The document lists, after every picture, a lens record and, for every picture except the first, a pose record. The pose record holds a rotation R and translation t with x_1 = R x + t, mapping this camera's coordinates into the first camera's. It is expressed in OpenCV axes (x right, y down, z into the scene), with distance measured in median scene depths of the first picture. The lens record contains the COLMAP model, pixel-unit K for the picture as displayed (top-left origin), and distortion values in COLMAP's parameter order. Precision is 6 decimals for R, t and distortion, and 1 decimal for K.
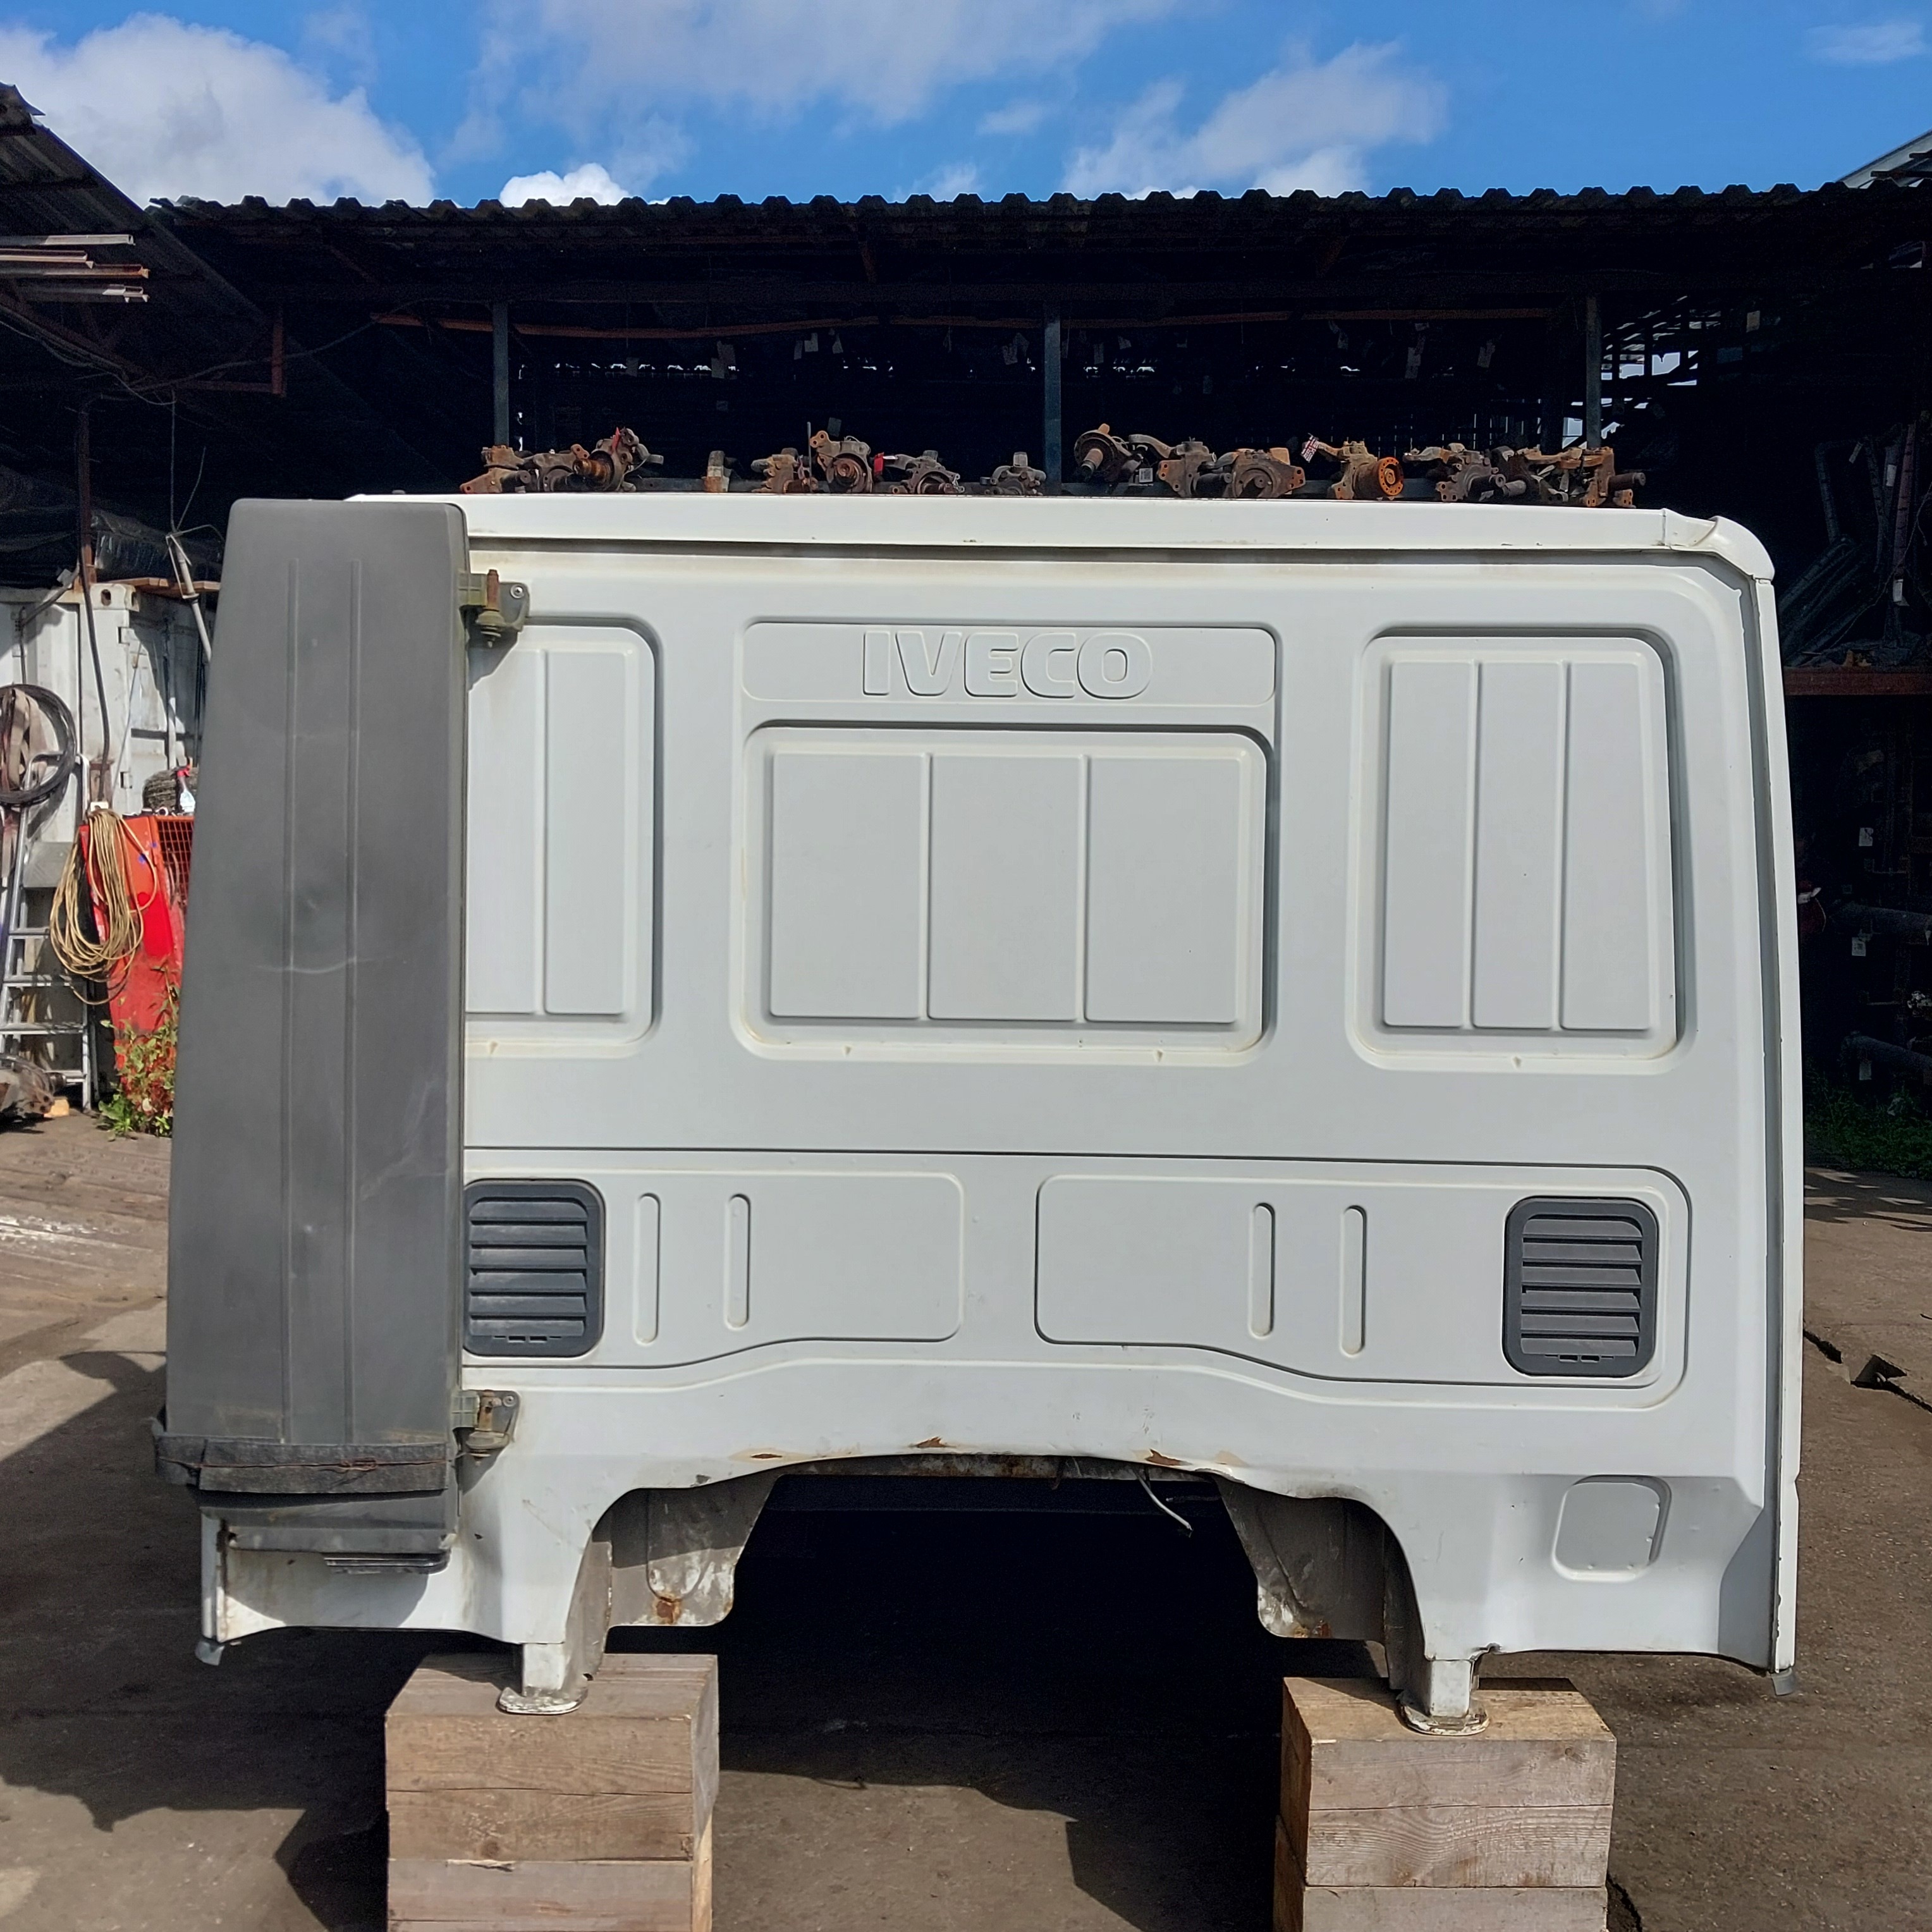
lens RADIAL K [[2083.7, 0, 960.7], [0, 2083.7, 963.8], [0, 0, 1]] dist [-0.034938, 0.000000]
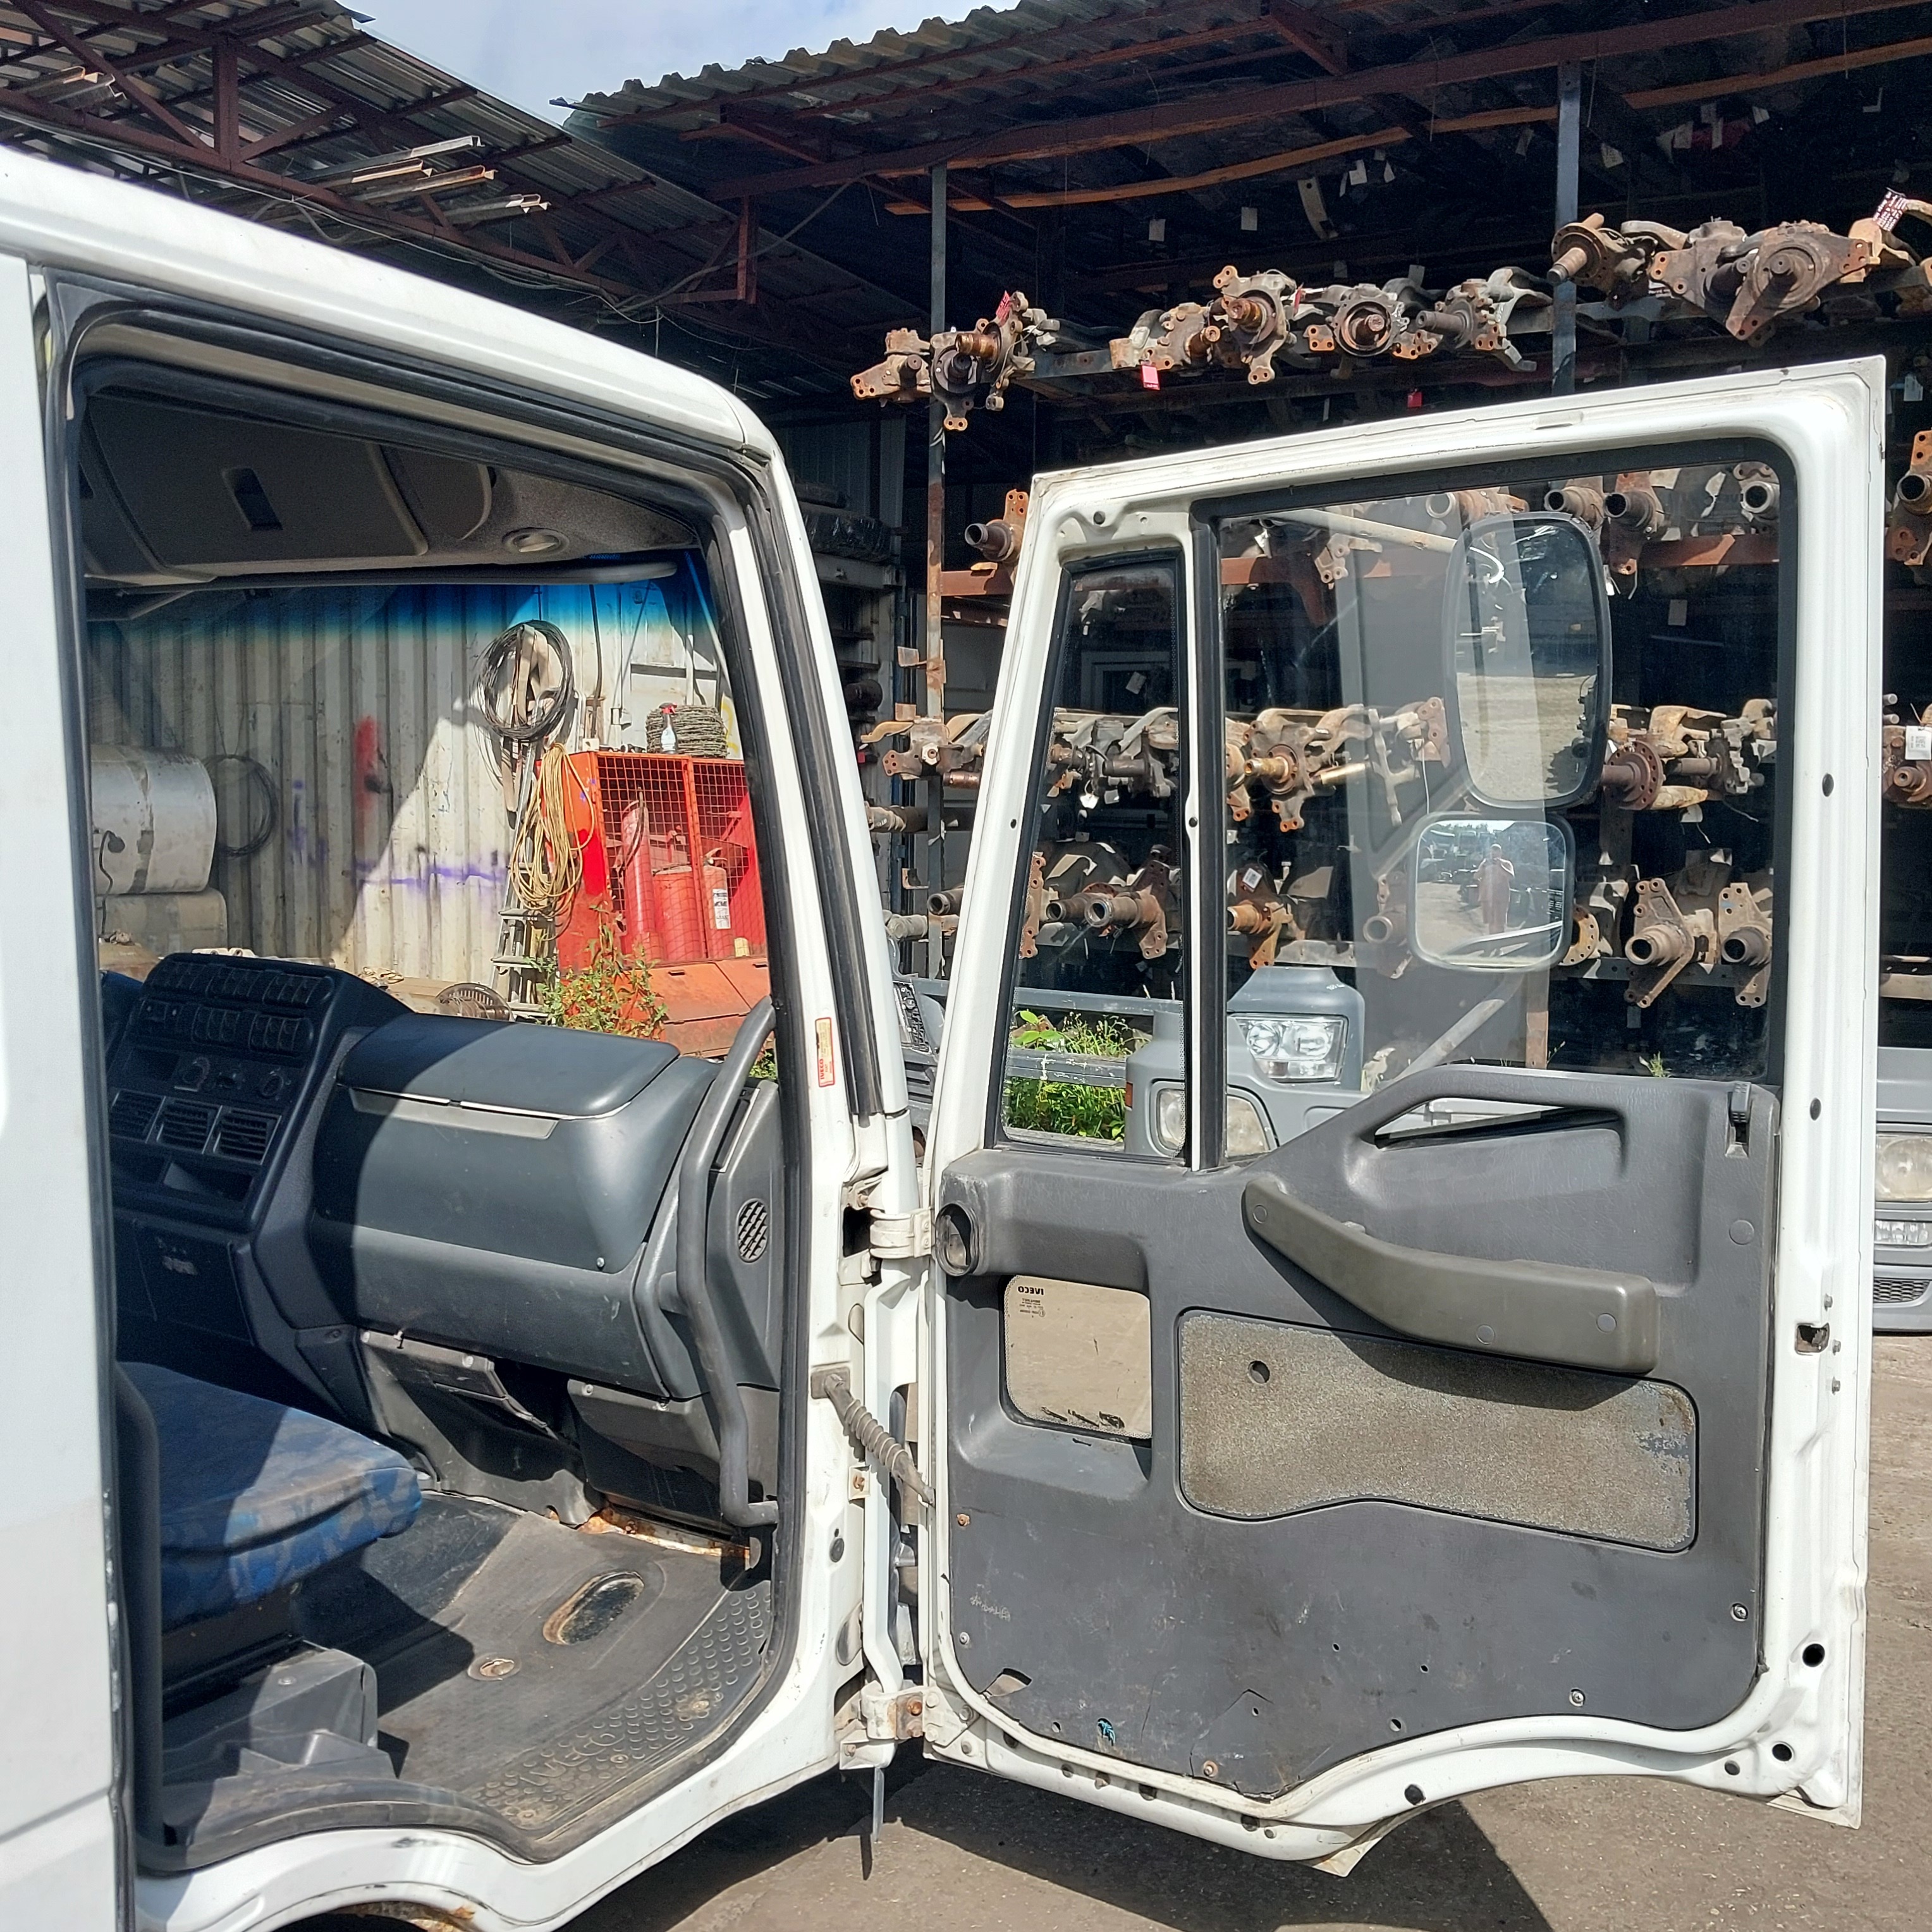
lens RADIAL K [[2083.7, 0, 963.6], [0, 2083.7, 965.0], [0, 0, 1]] dist [-0.034938, 0.000000]
pose [[0.858312, 0.050945, -0.510594, 0.258006], [-0.040805, 0.998685, 0.031050, -0.009023], [0.511504, -0.005816, 0.859261, 0.254638]]
